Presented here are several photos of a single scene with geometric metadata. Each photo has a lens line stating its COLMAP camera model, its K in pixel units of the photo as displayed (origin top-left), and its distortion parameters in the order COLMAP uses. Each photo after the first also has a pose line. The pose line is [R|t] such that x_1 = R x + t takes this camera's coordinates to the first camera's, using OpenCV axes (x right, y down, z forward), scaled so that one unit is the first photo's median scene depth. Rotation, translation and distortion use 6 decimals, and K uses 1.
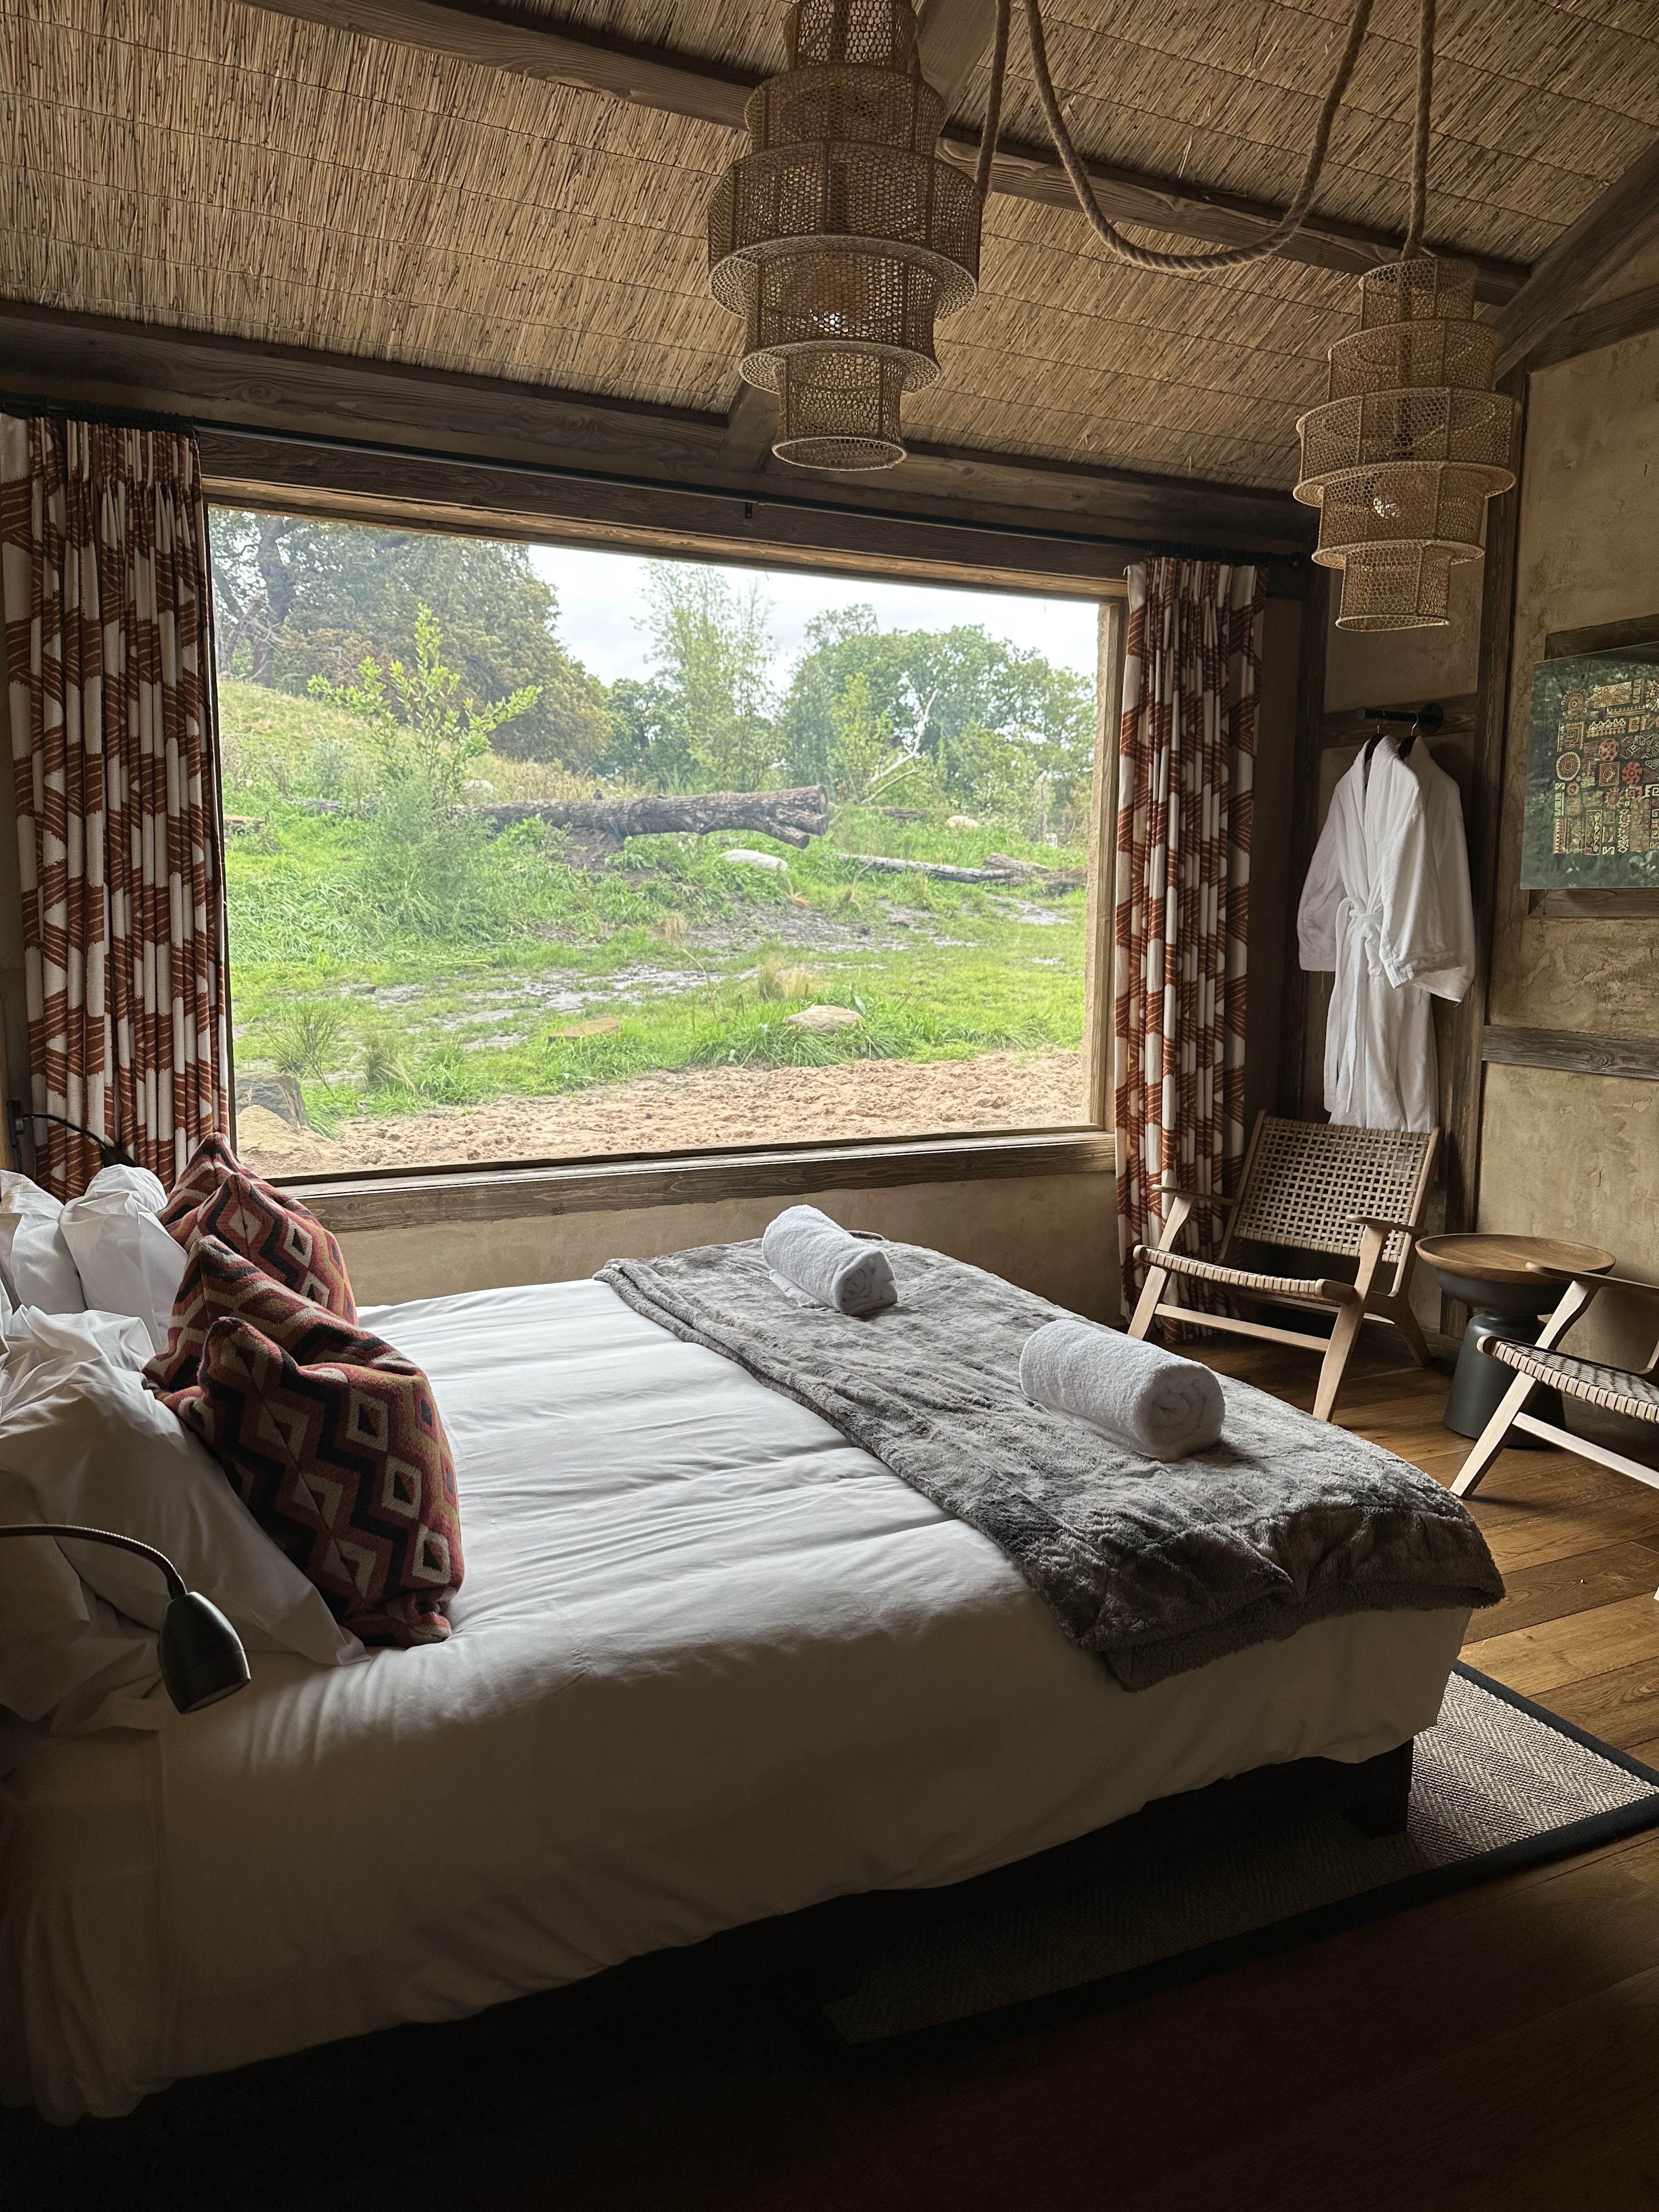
lens RADIAL K [[1578.5, 0, 828.1], [0, 1578.5, 1110.3], [0, 0, 1]] dist [0.094152, -0.136150]
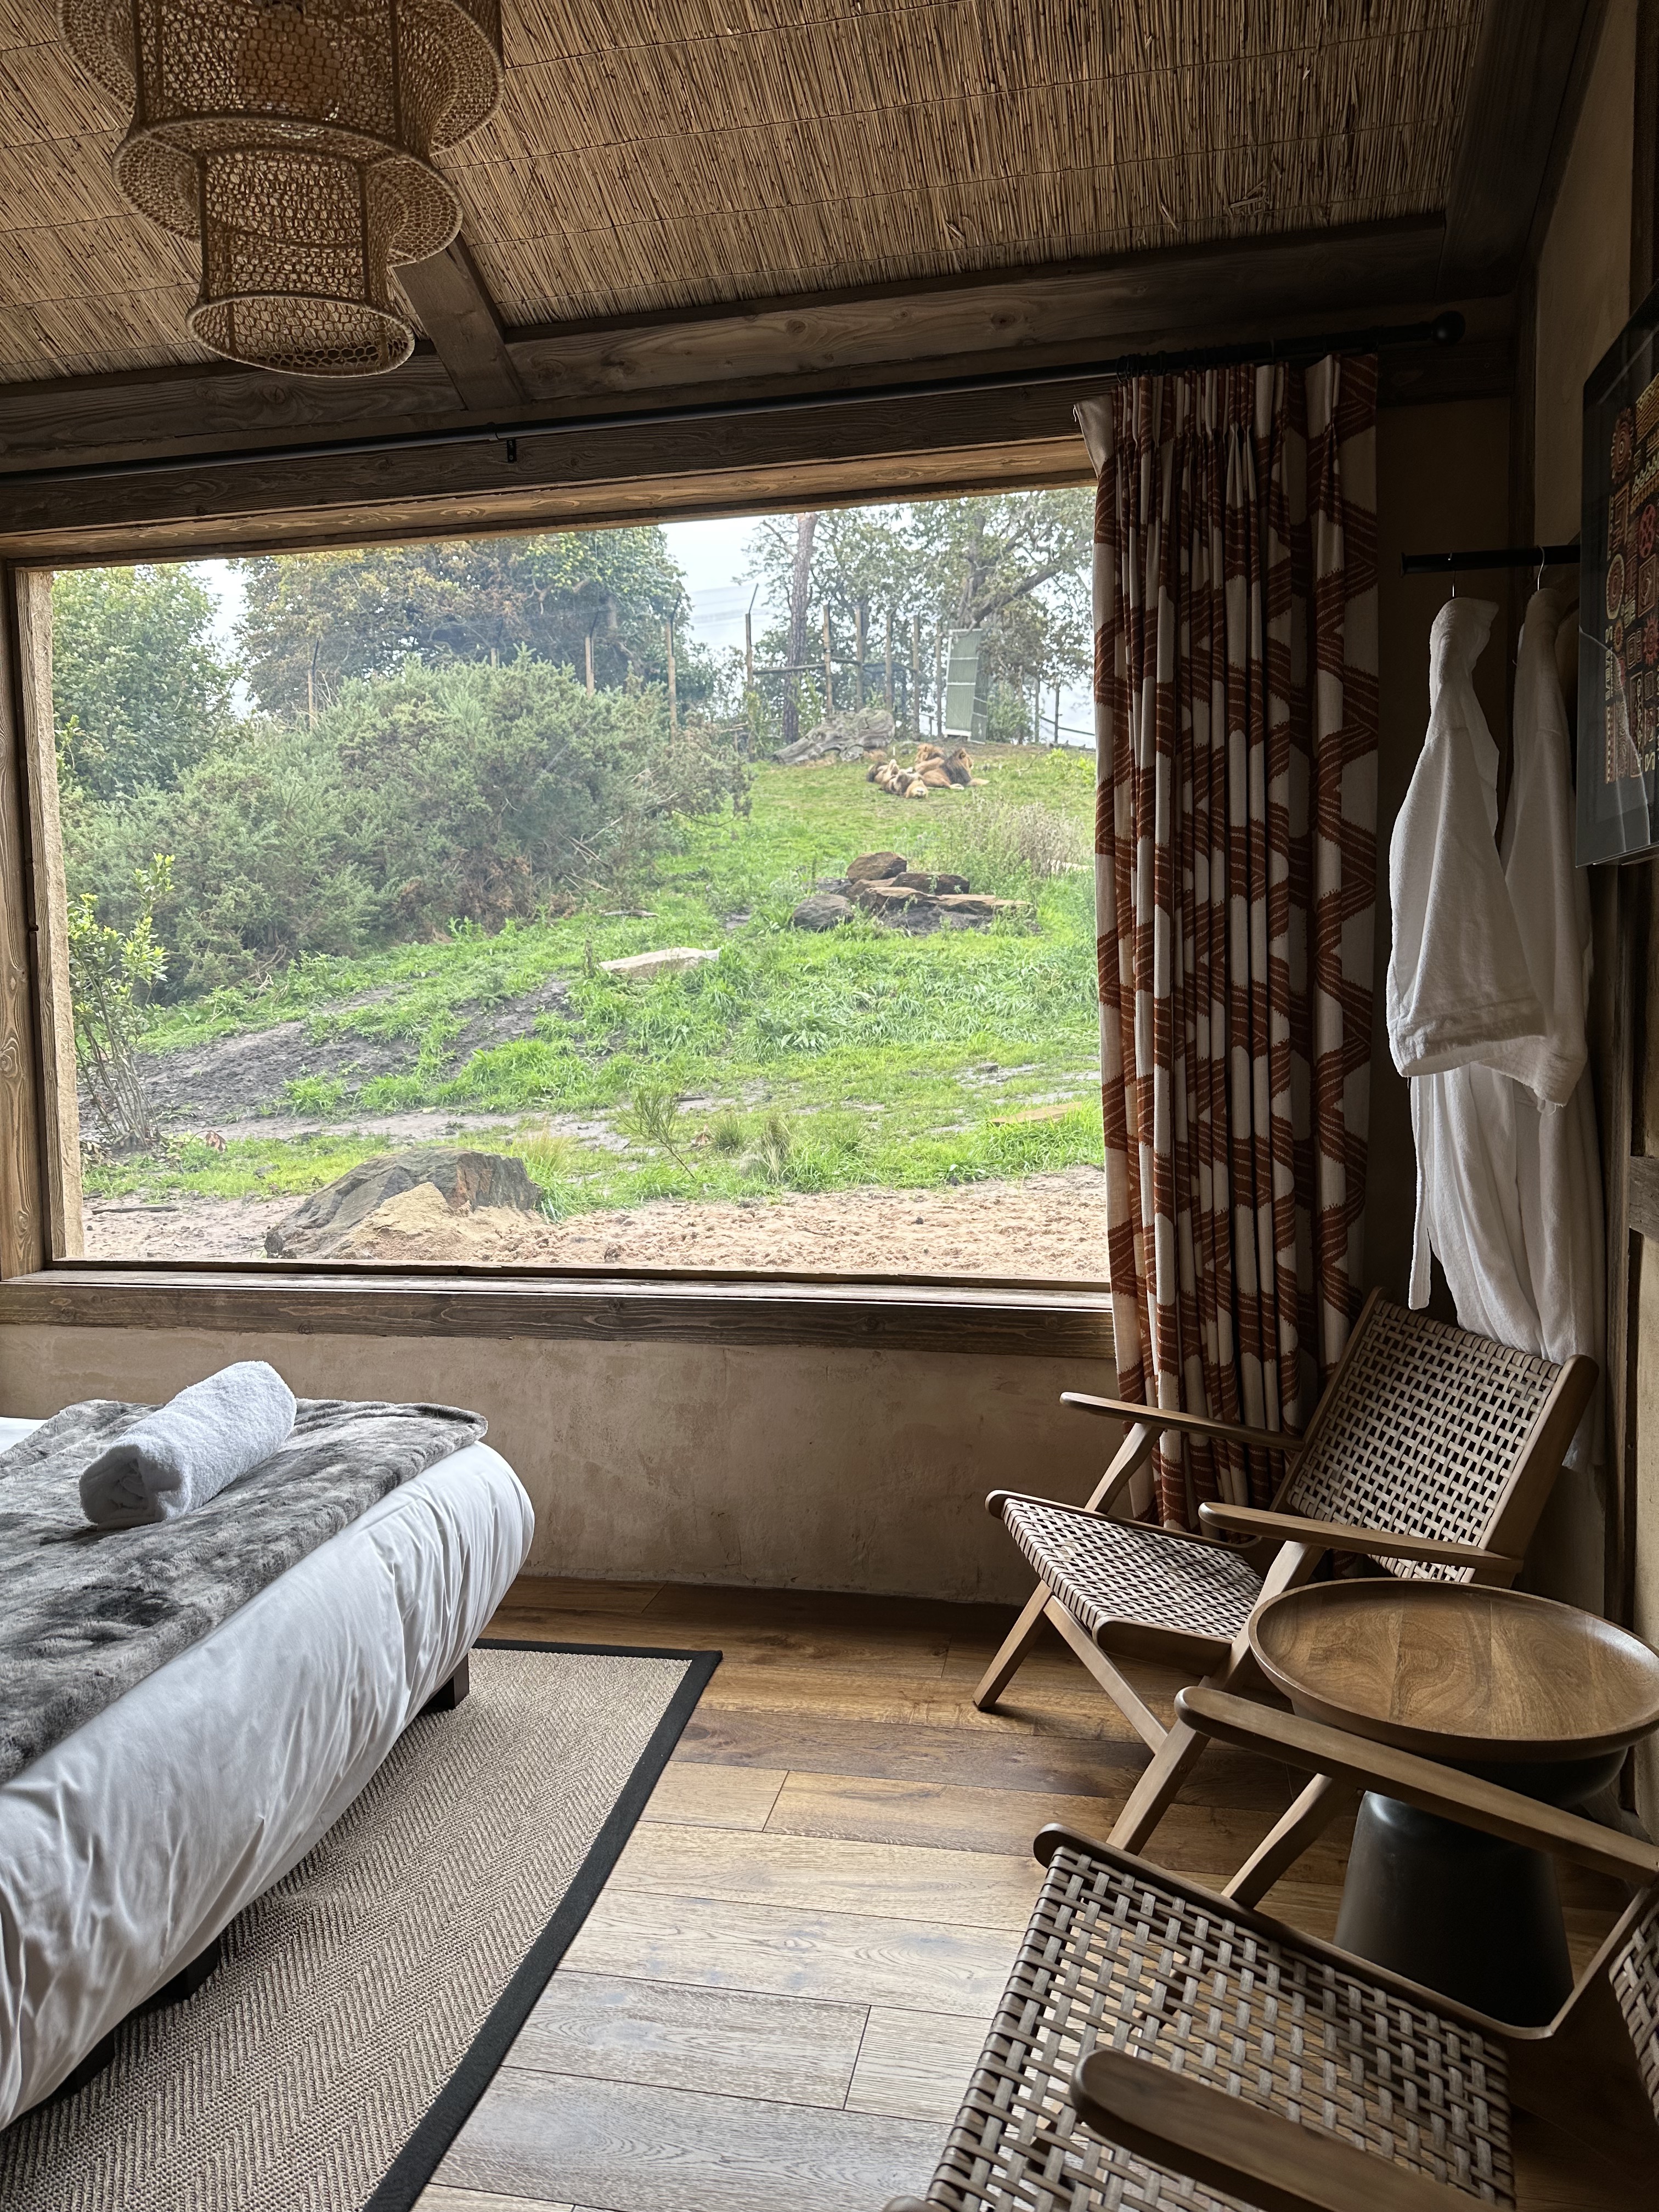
lens RADIAL K [[1575.3, 0, 845.4], [0, 1575.3, 1102.5], [0, 0, 1]] dist [0.025760, -0.033392]
pose [[0.783575, 0.022592, -0.620886, 0.533476], [-0.059529, 0.997471, -0.038833, -0.037792], [0.618438, 0.067389, 0.782938, 0.492484]]
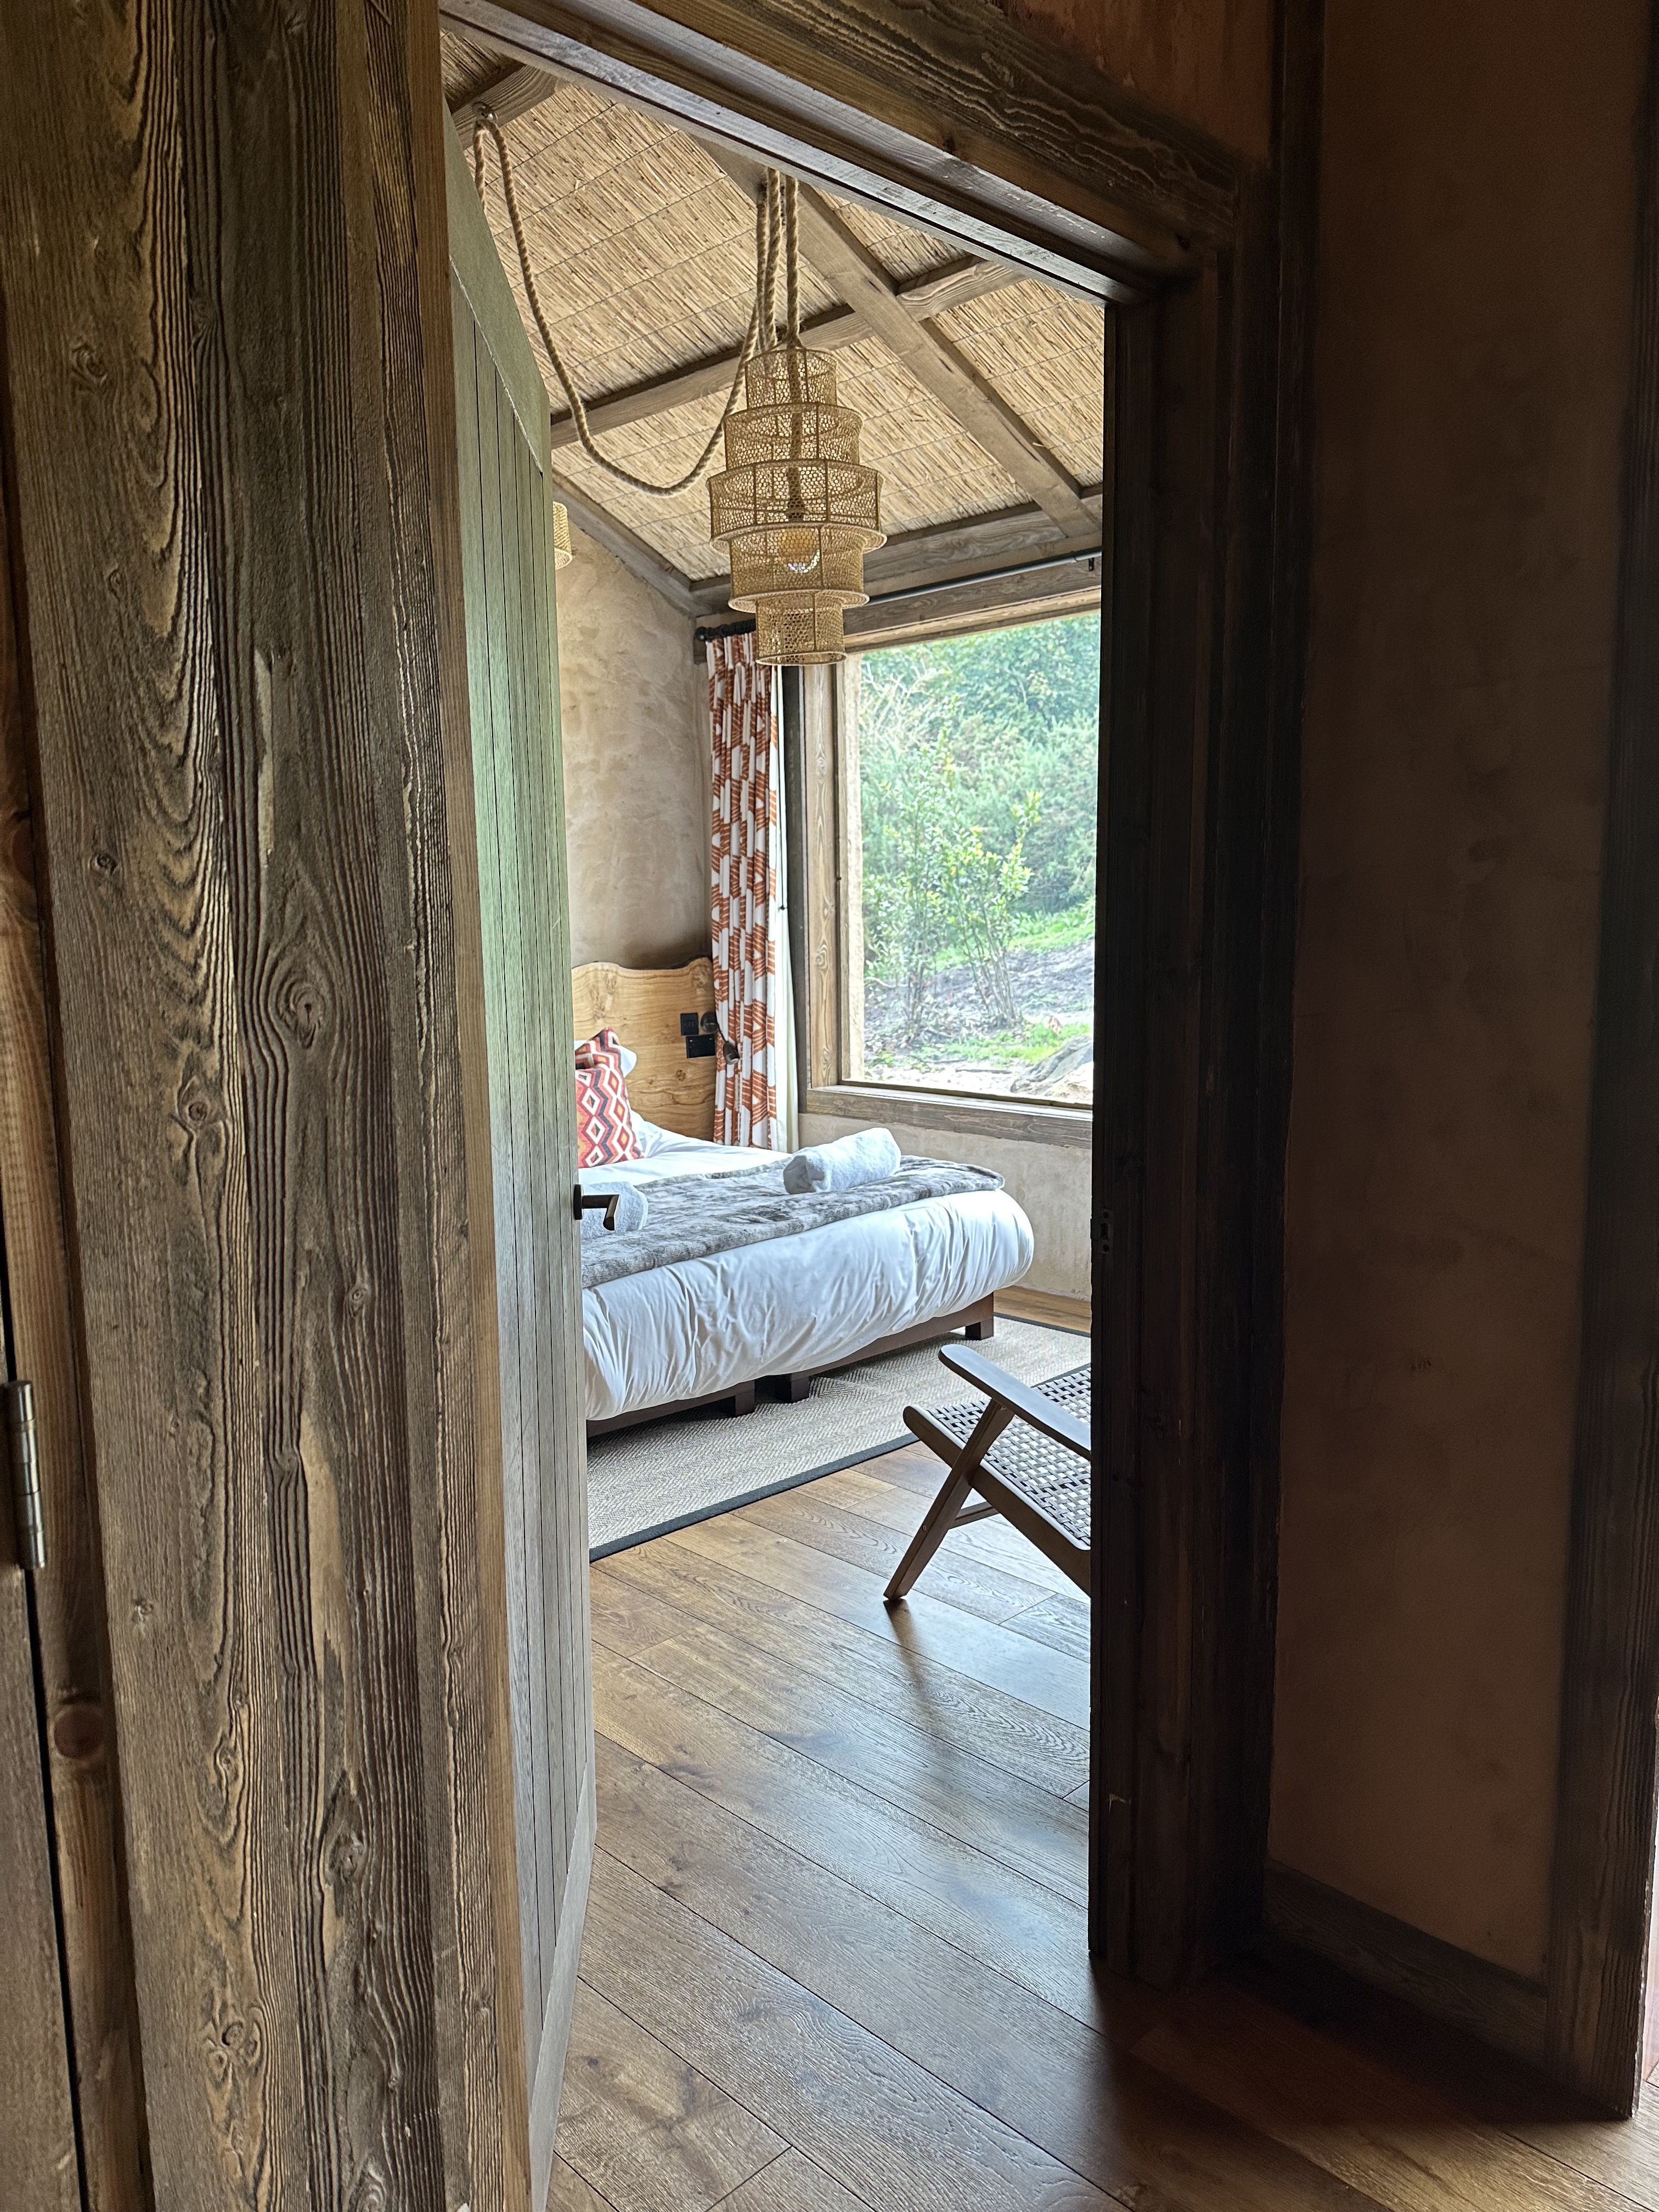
lens RADIAL K [[1538.2, 0, 829.5], [0, 1538.2, 1106.0], [0, 0, 1]] dist [0.146516, -0.227640]
pose [[0.307106, 0.110419, -0.945248, 0.975451], [-0.111616, 0.990570, 0.079450, -0.045762], [0.945107, 0.081105, 0.316535, 0.457430]]
